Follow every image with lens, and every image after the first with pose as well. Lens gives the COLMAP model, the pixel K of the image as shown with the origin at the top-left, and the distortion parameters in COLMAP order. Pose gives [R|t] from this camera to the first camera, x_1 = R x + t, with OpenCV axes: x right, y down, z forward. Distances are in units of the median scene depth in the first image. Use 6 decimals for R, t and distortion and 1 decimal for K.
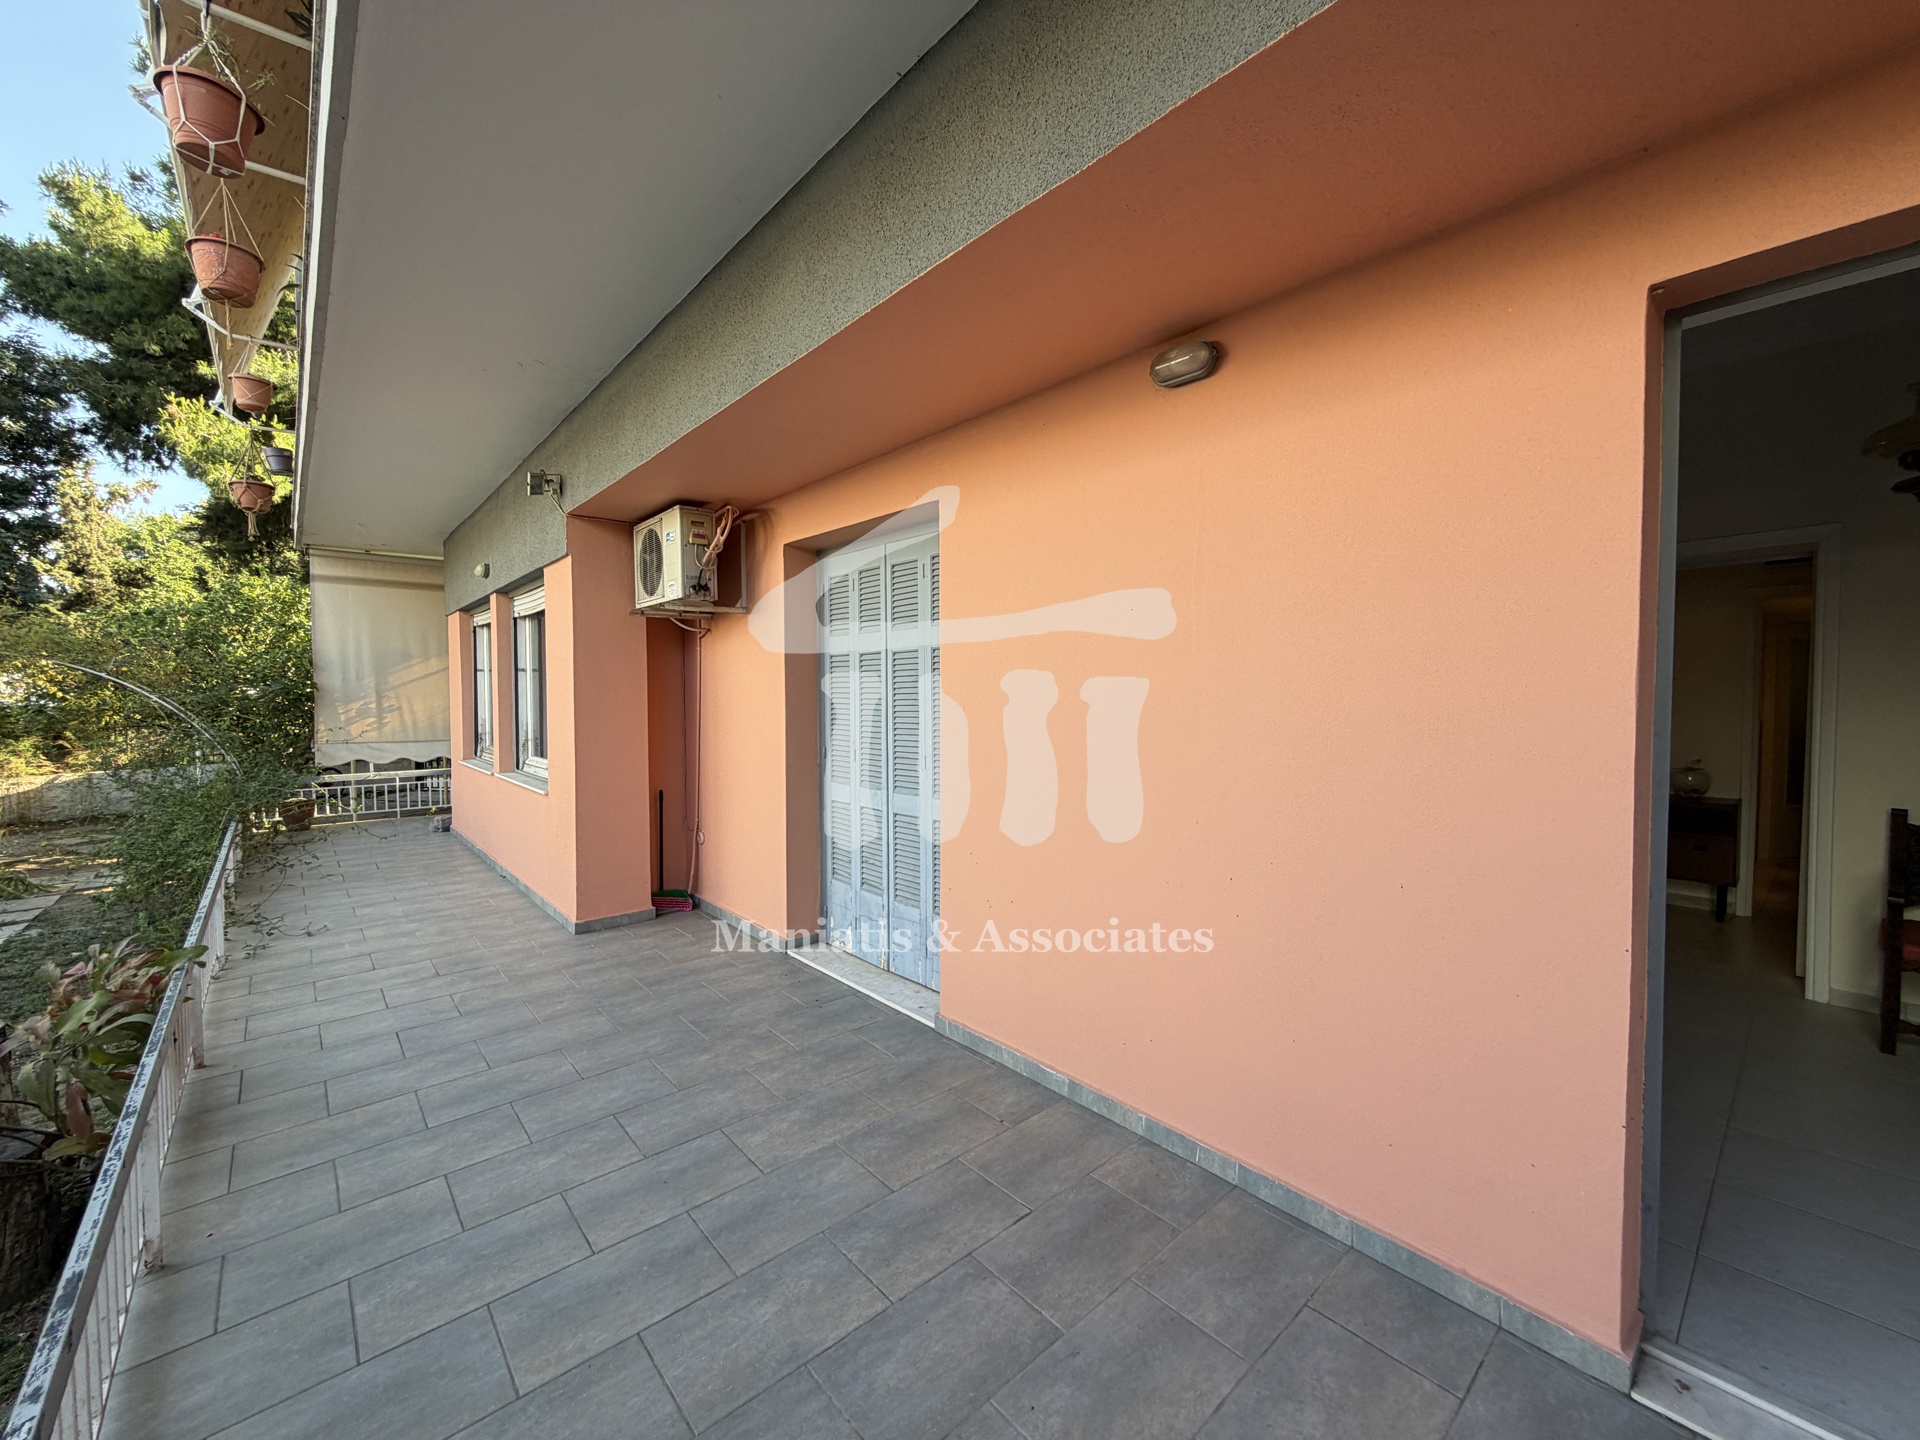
lens RADIAL K [[764.7, 0, 959.9], [0, 764.7, 716.9], [0, 0, 1]] dist [-0.001990, 0.000280]
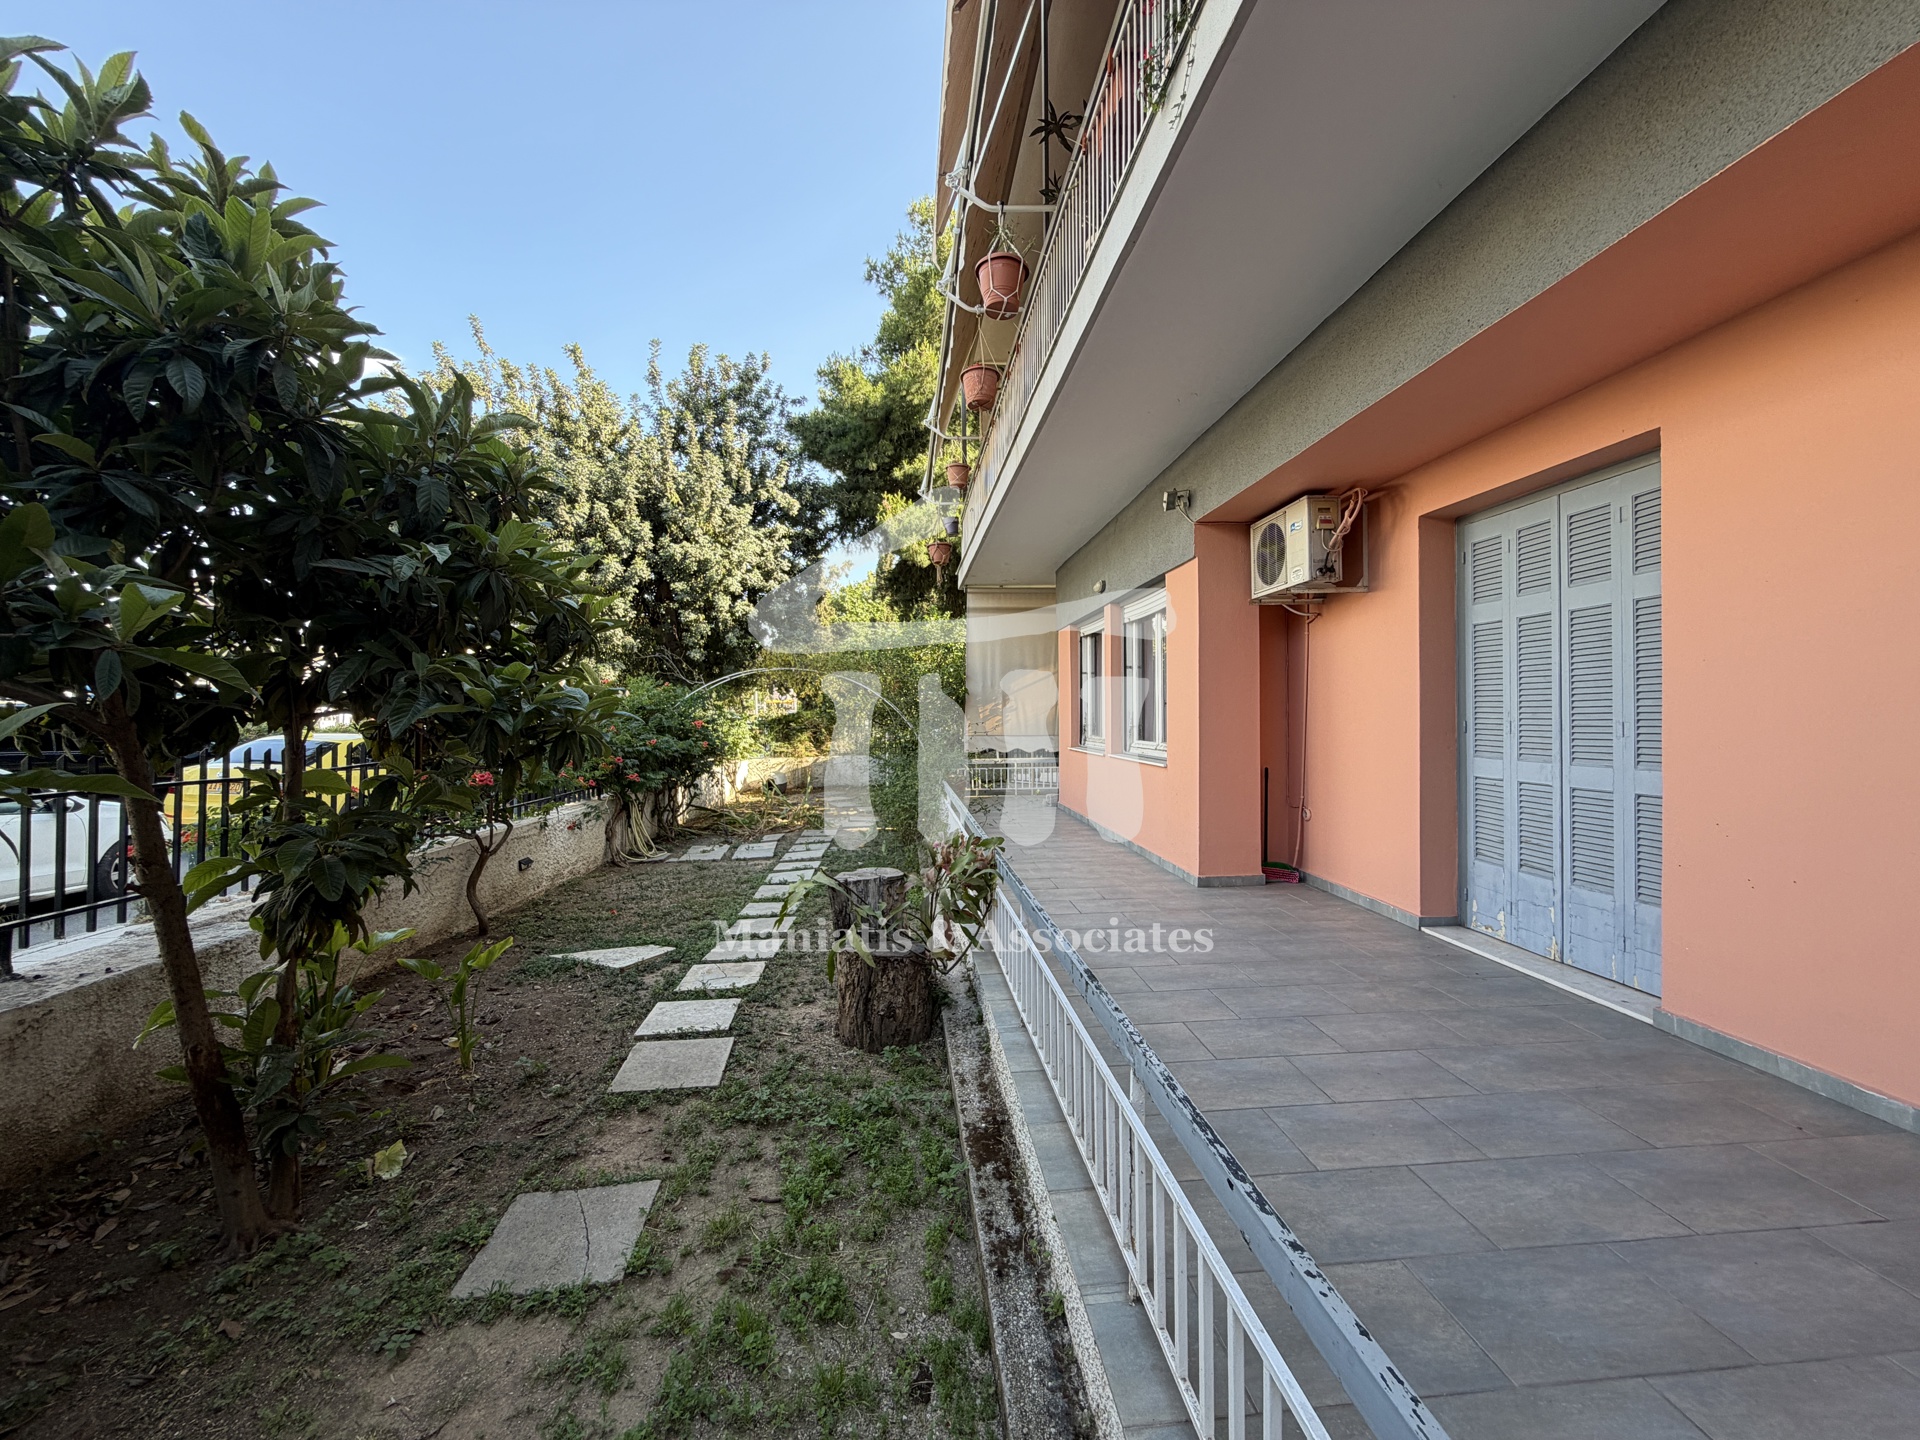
lens RADIAL K [[764.7, 0, 957.7], [0, 764.7, 715.9], [0, 0, 1]] dist [-0.001990, 0.000280]
pose [[0.795518, -0.001347, -0.605928, -0.105880], [-0.012899, 0.999733, -0.019157, 0.061068], [0.605793, 0.023055, 0.795288, -0.149979]]
